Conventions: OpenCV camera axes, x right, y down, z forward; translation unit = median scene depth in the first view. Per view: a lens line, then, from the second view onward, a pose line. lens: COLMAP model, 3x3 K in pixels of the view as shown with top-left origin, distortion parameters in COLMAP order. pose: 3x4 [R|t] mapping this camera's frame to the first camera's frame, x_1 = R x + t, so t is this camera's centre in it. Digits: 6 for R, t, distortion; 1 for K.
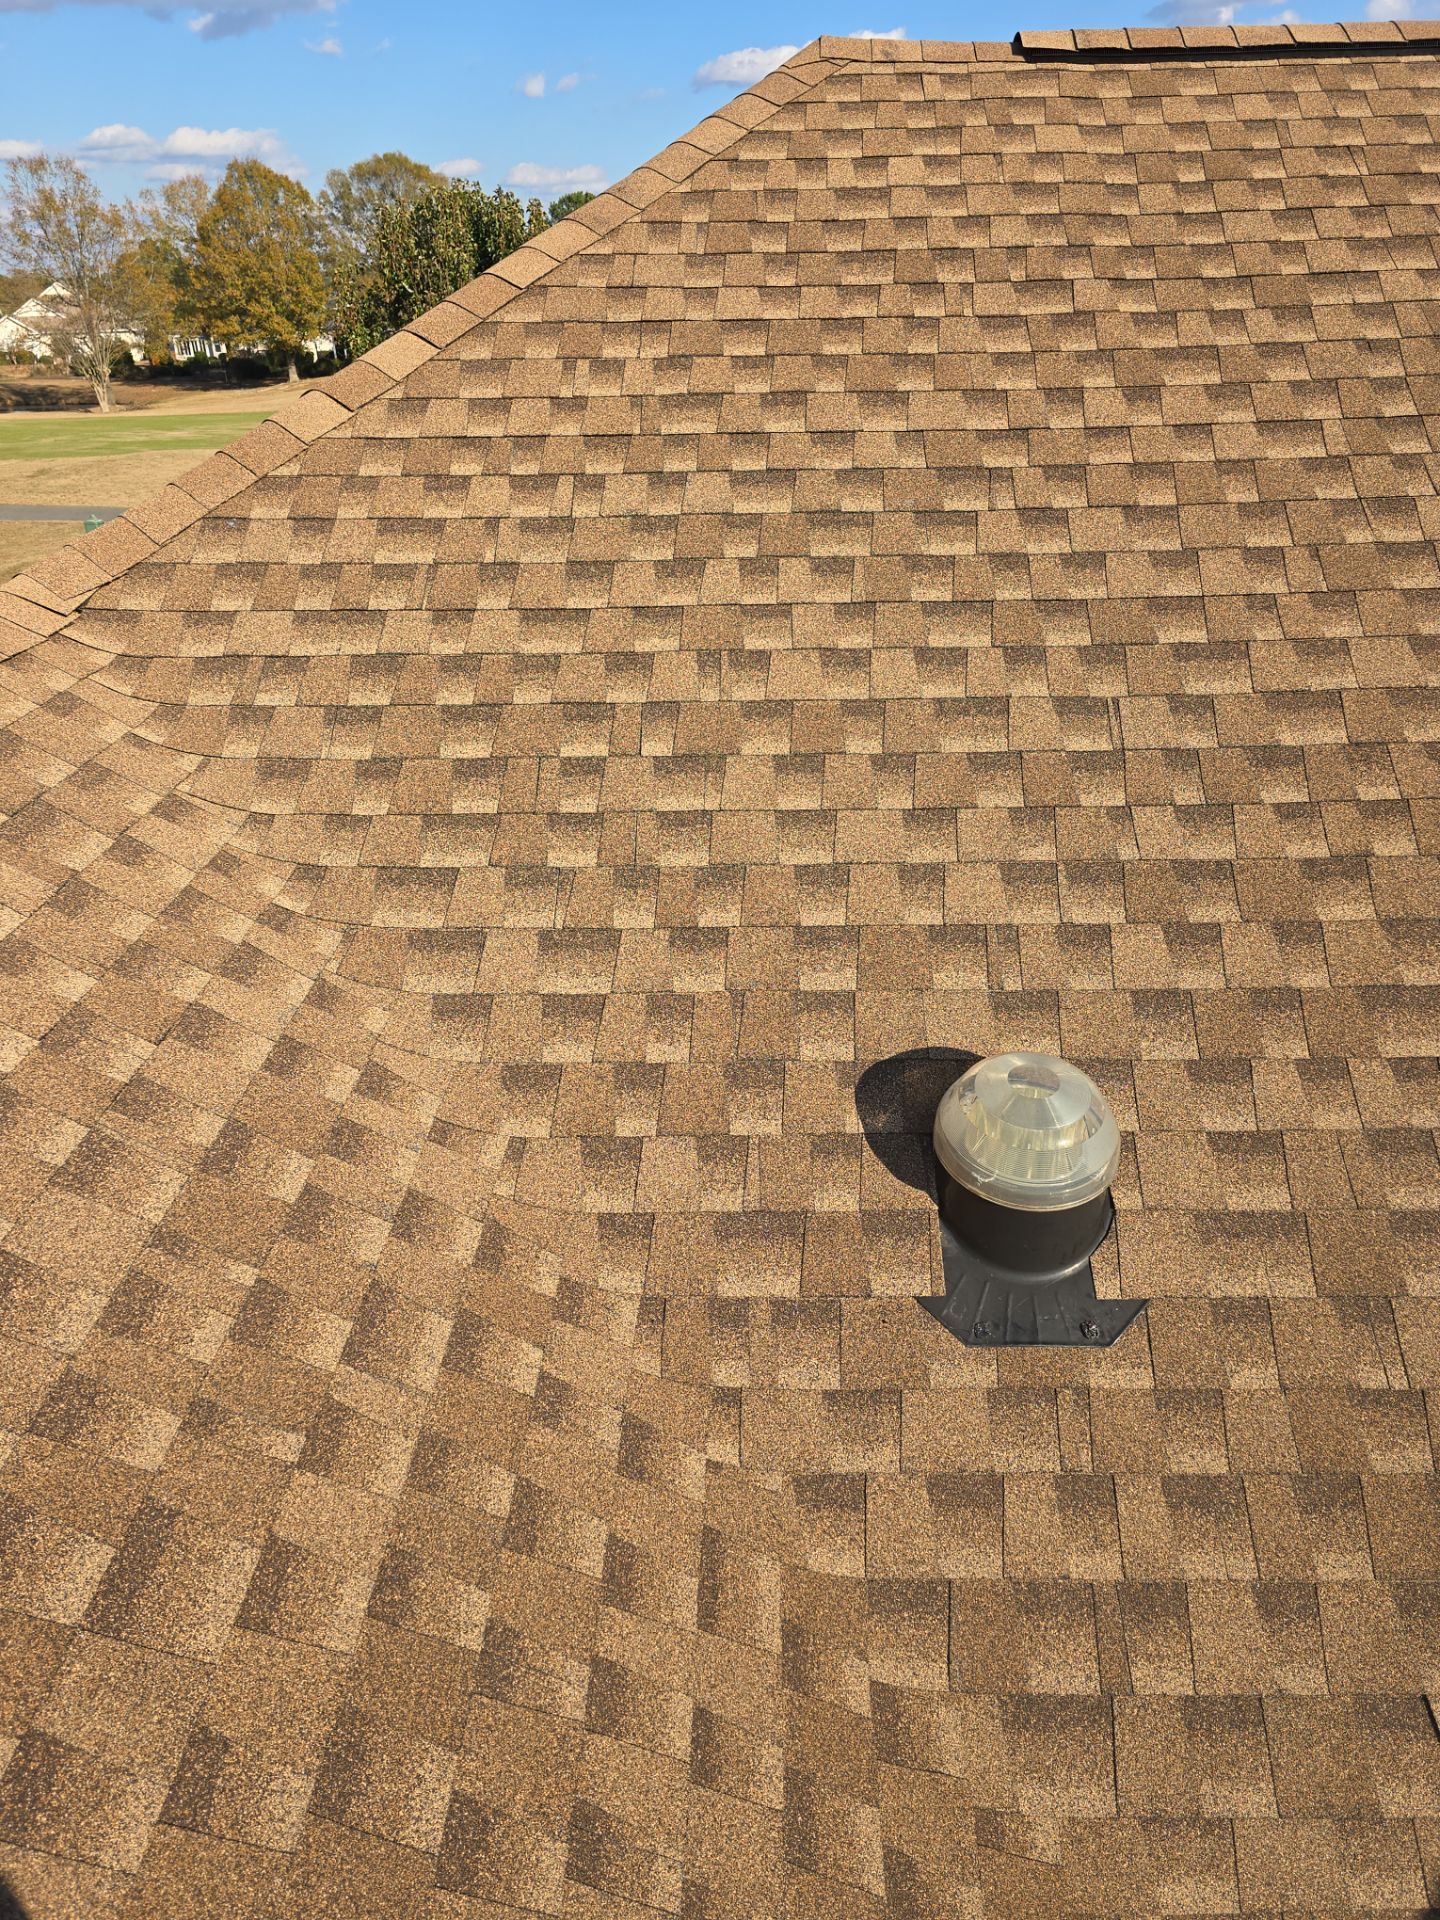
lens RADIAL K [[1302.9, 0, 718.9], [0, 1302.9, 939.9], [0, 0, 1]] dist [0.084158, -0.059824]
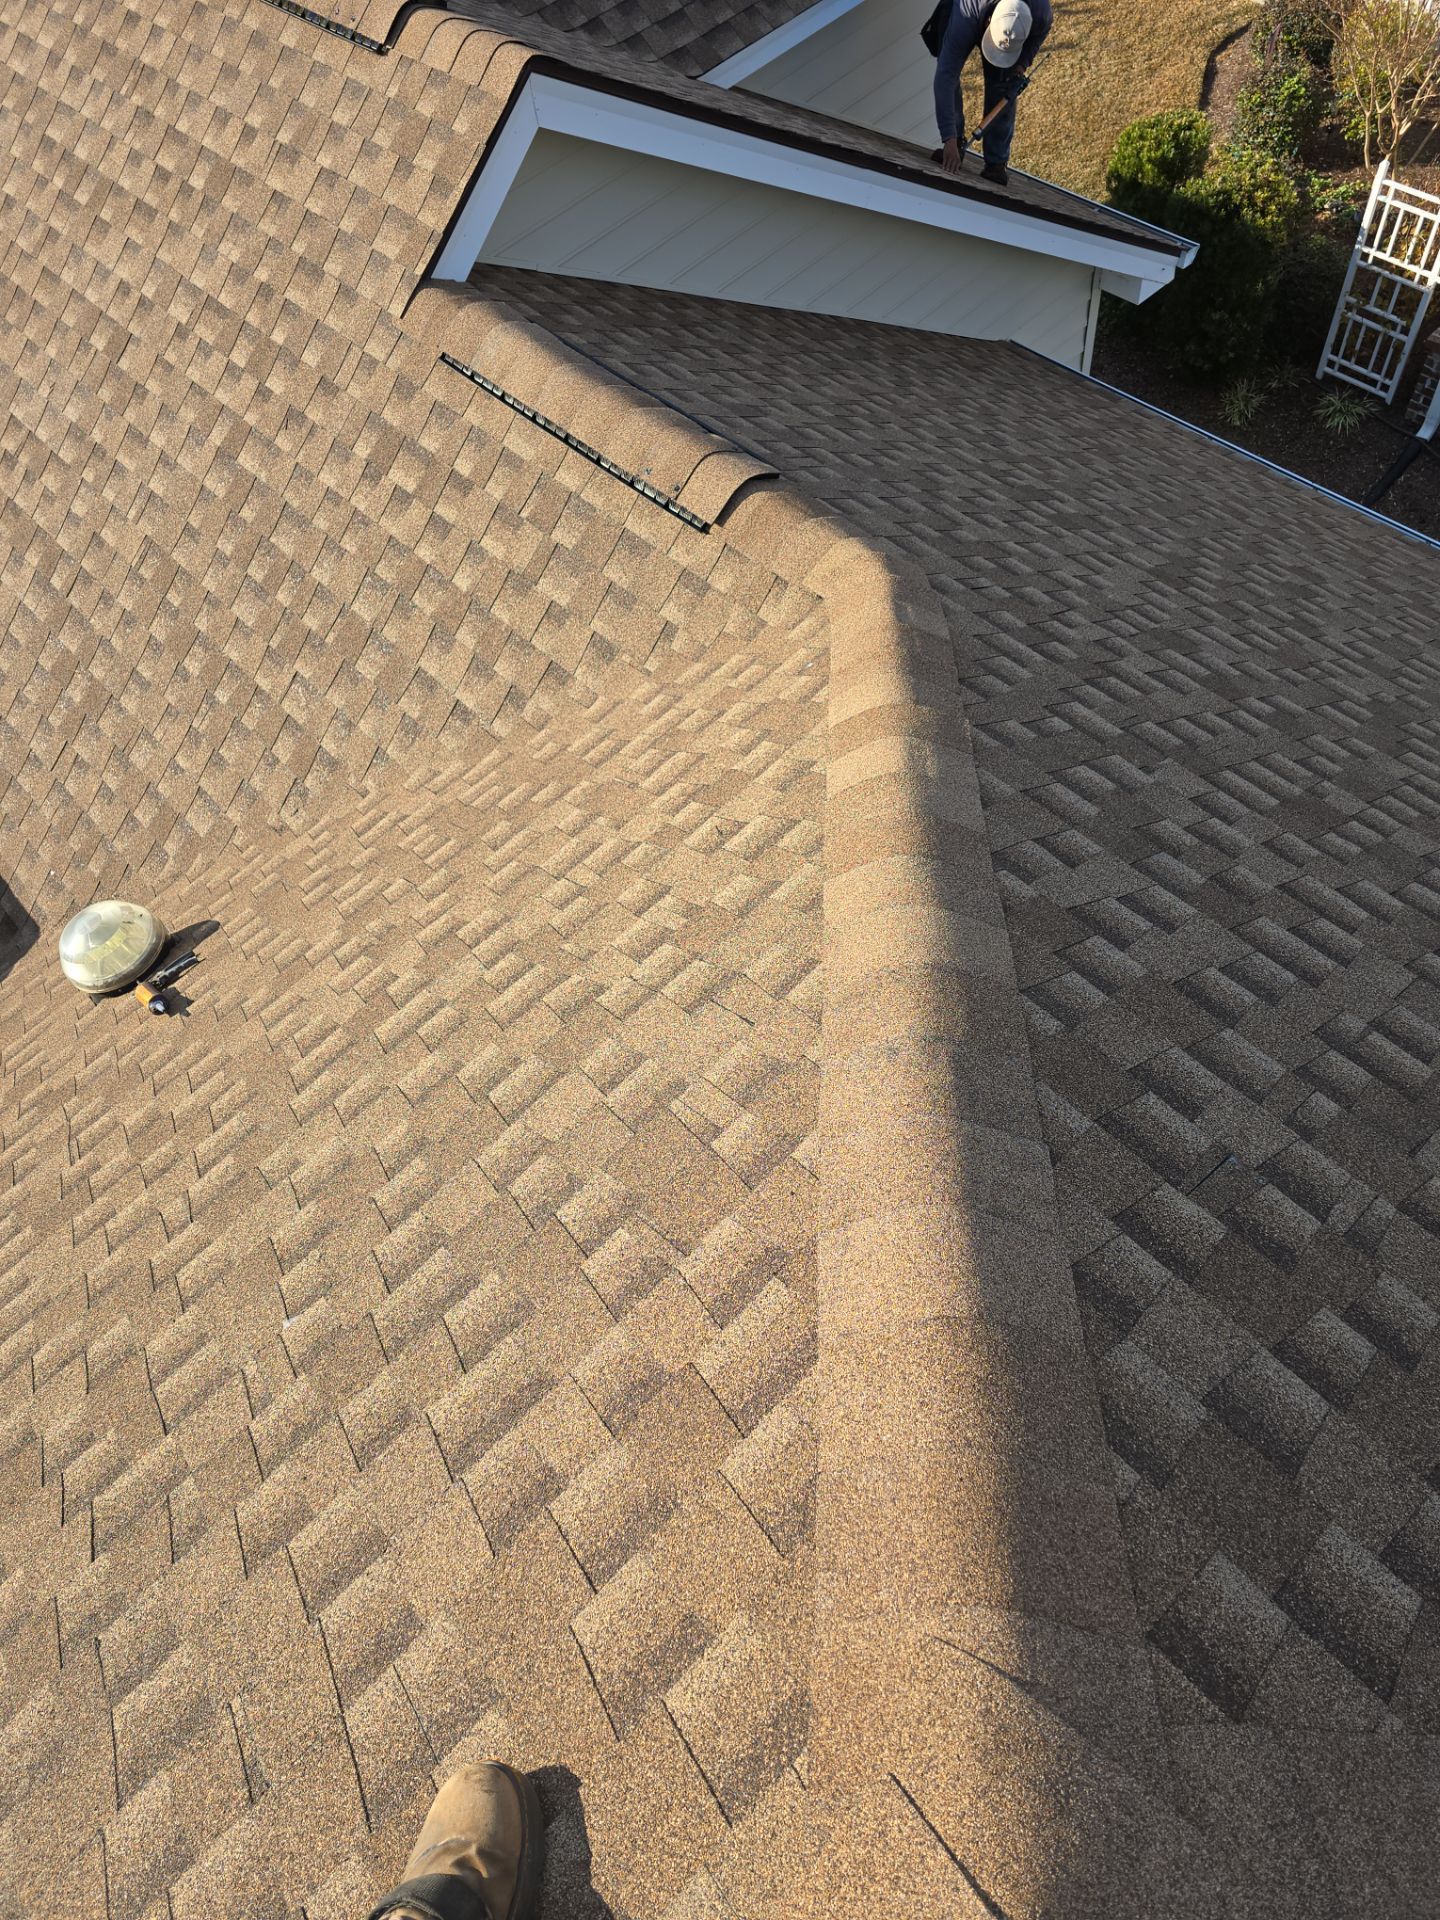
lens RADIAL K [[1302.9, 0, 718.9], [0, 1302.9, 939.9], [0, 0, 1]] dist [0.084158, -0.059824]
pose [[-0.710338, 0.652930, -0.262873, 0.069936], [-0.171574, 0.201584, 0.964327, -1.056567], [0.682629, 0.730100, -0.031167, 0.980653]]
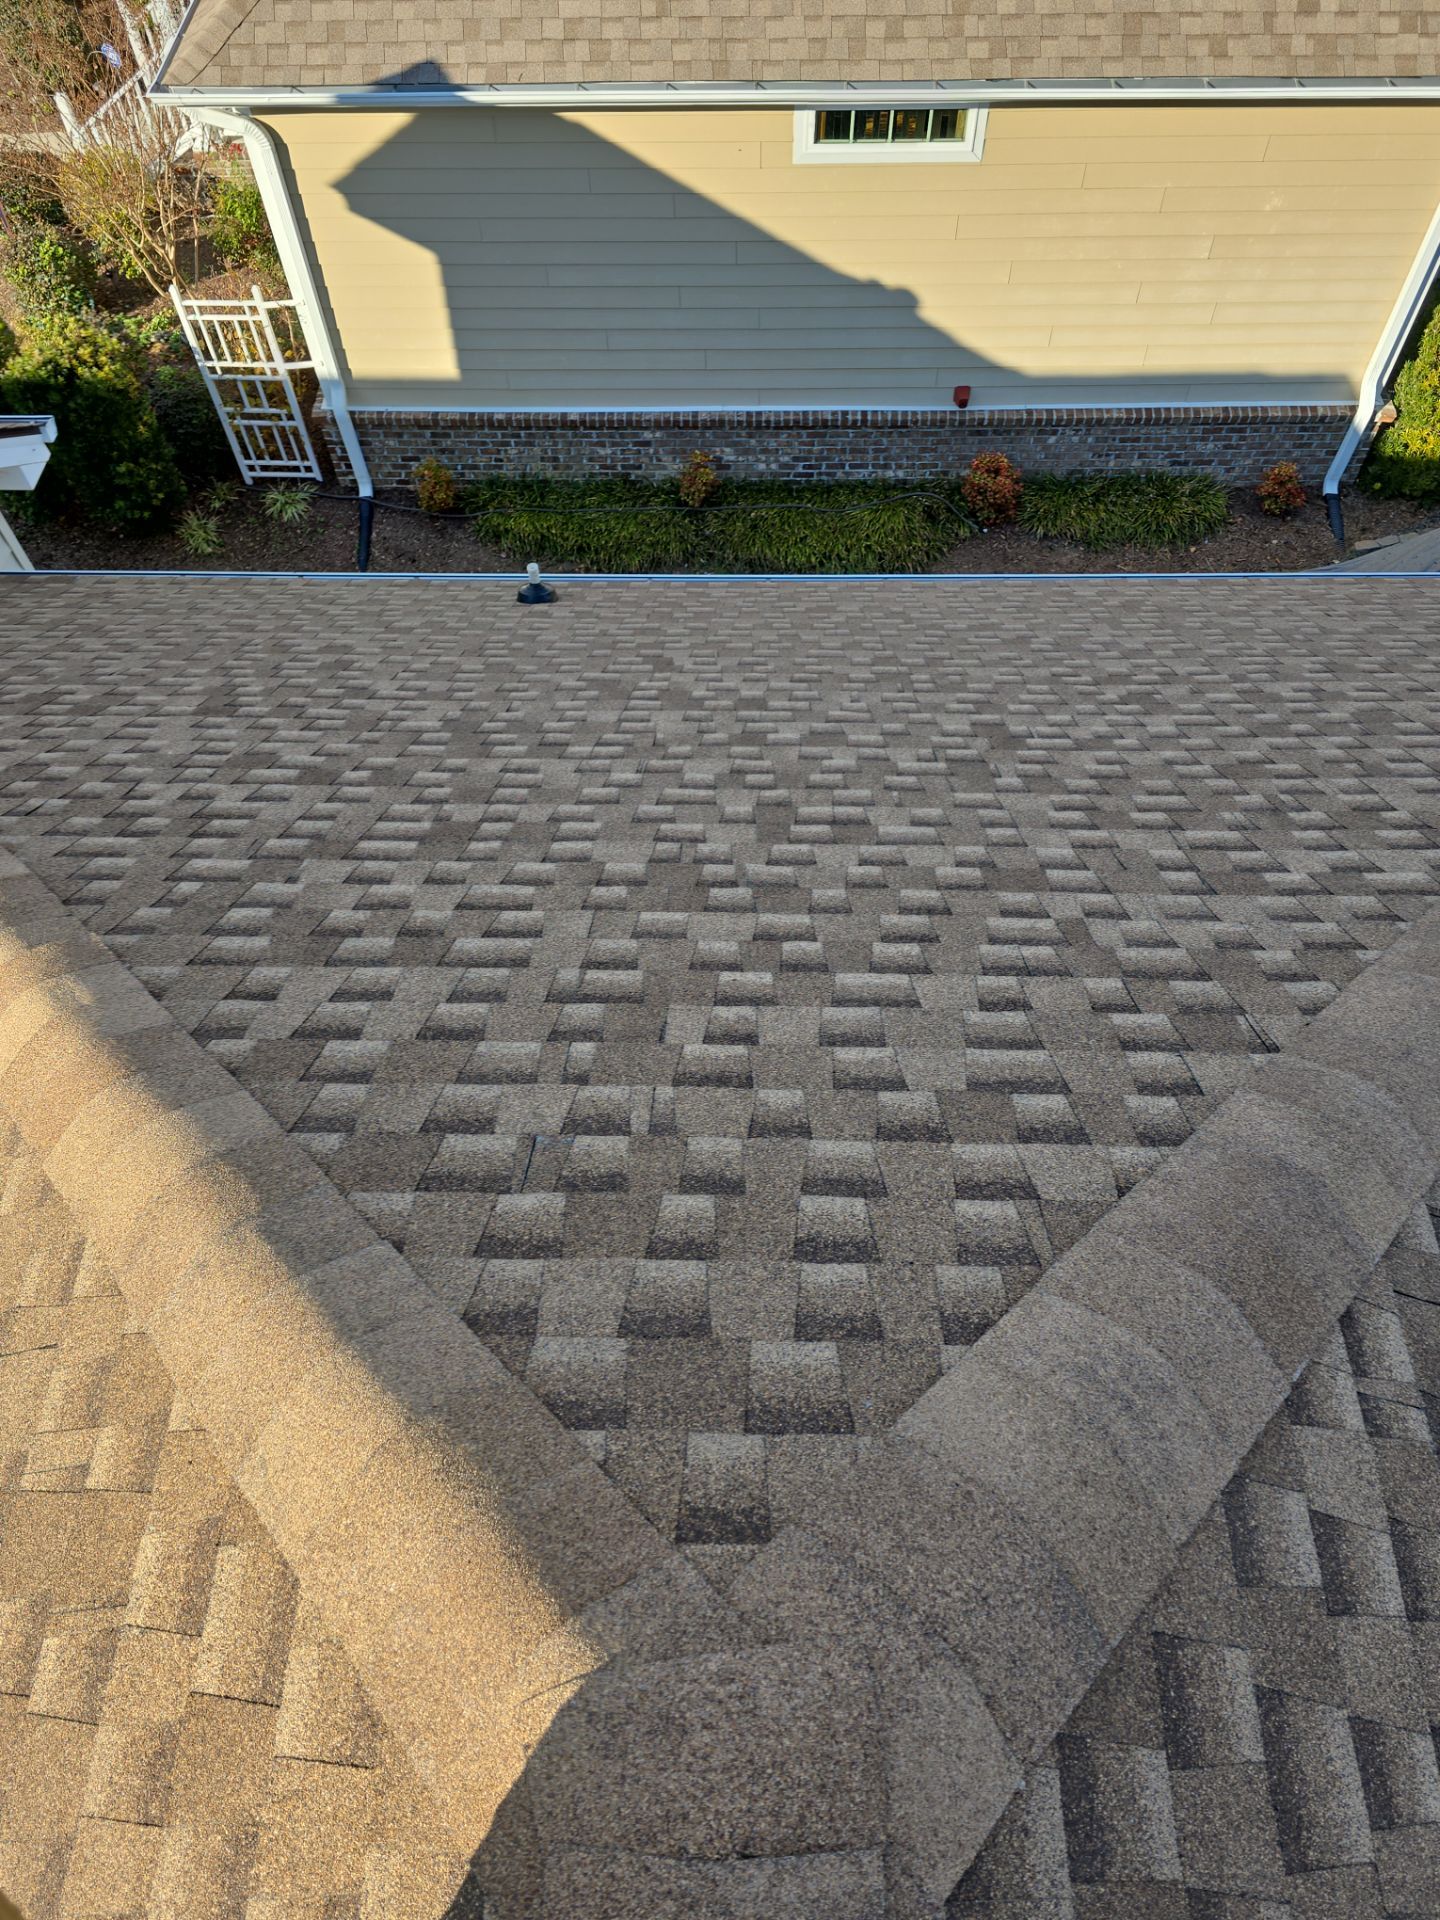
lens RADIAL K [[1329.6, 0, 714.9], [0, 1329.6, 975.7], [0, 0, 1]] dist [0.088995, -0.076648]
pose [[-0.007970, 0.866057, -0.499882, 0.070011], [-0.408174, 0.453538, 0.792273, -1.085636], [0.912869, 0.210353, 0.349887, 1.017793]]
